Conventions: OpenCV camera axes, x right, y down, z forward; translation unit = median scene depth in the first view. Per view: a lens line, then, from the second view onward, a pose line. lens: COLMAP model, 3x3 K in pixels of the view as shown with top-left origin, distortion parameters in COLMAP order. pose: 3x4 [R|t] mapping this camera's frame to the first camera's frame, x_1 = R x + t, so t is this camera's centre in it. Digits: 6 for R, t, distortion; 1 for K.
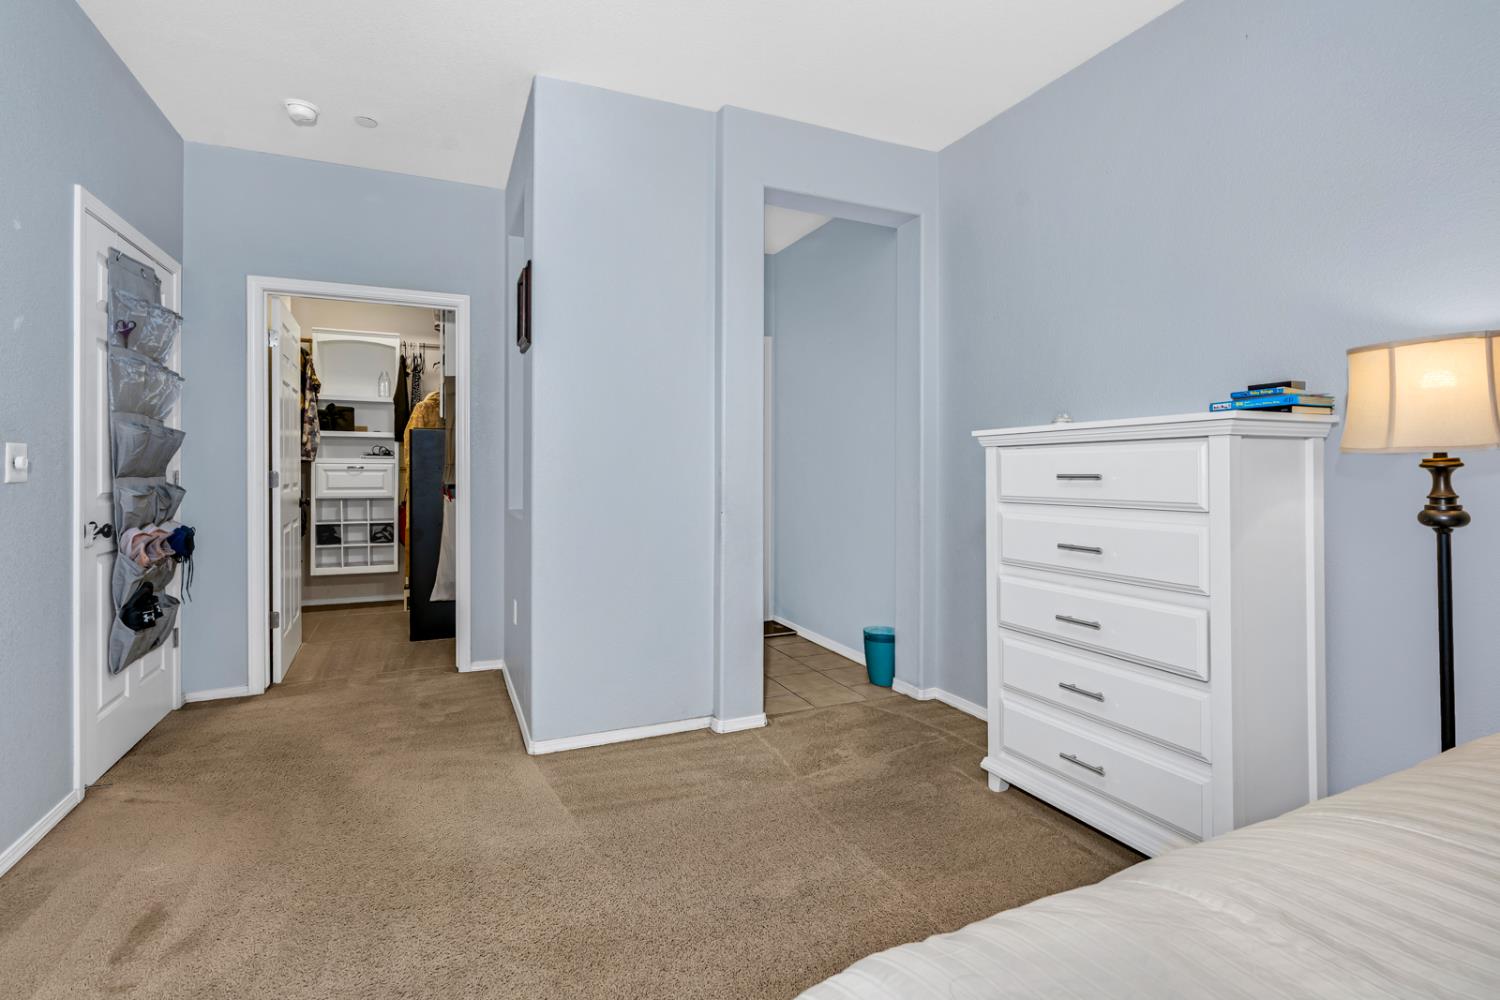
lens RADIAL K [[684.0, 0, 752.7], [0, 684.0, 472.6], [0, 0, 1]] dist [-0.009586, 0.001064]
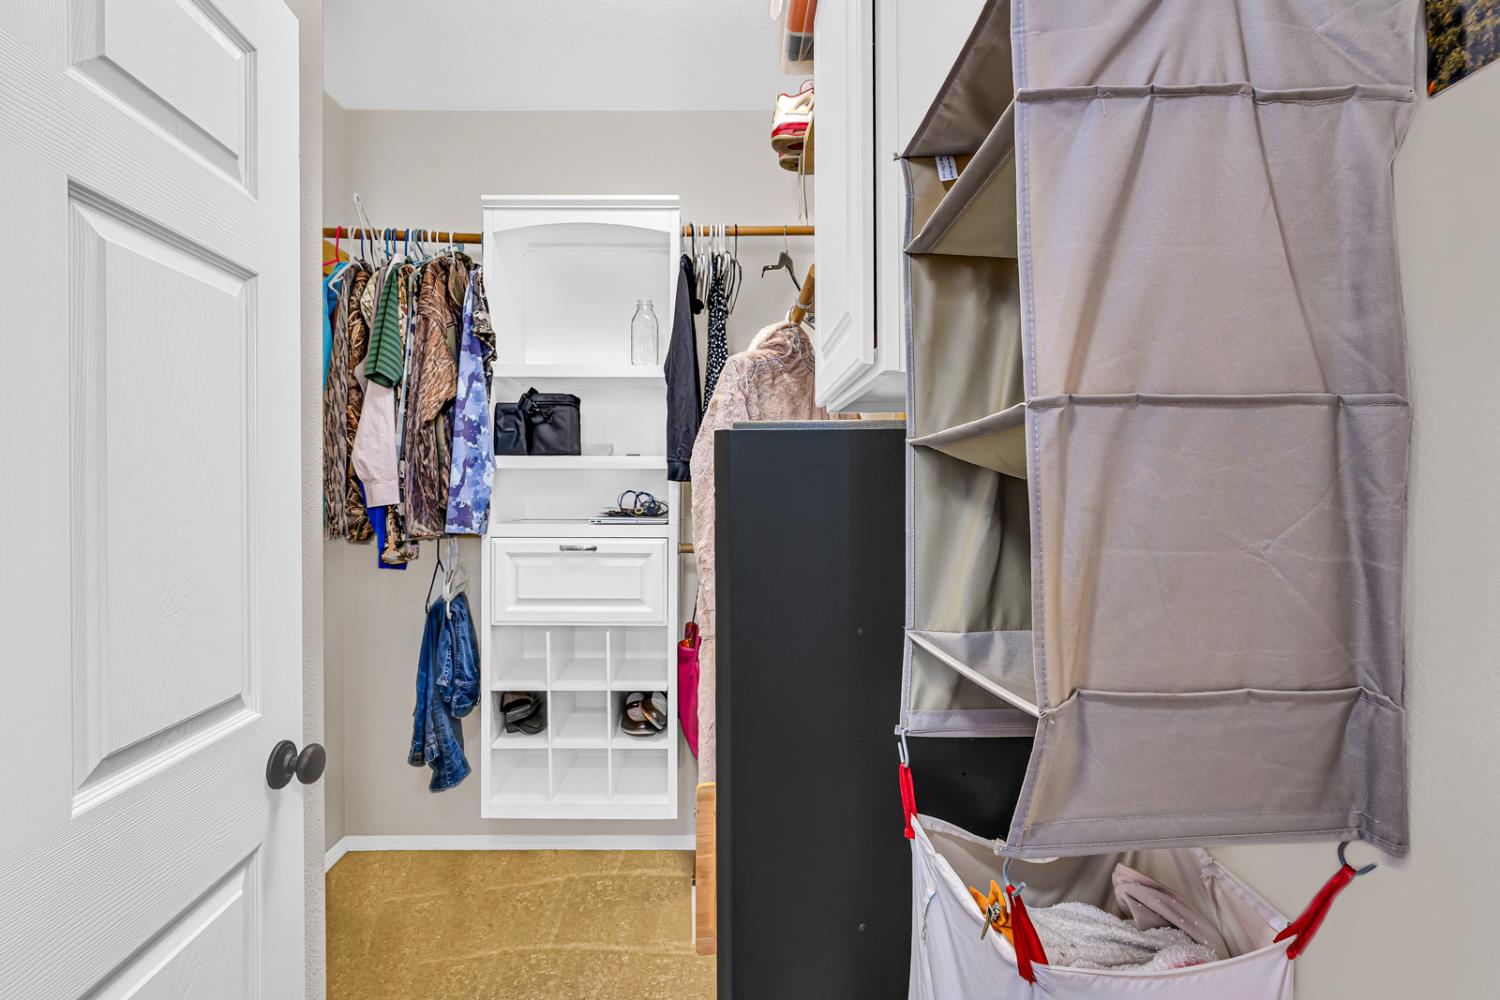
lens RADIAL K [[684.0, 0, 749.2], [0, 684.0, 497.9], [0, 0, 1]] dist [-0.009586, 0.001064]
pose [[0.927862, -0.004741, -0.372893, -0.343754], [0.001527, 0.999959, -0.008914, -0.032551], [0.372920, 0.007701, 0.927832, 0.668894]]
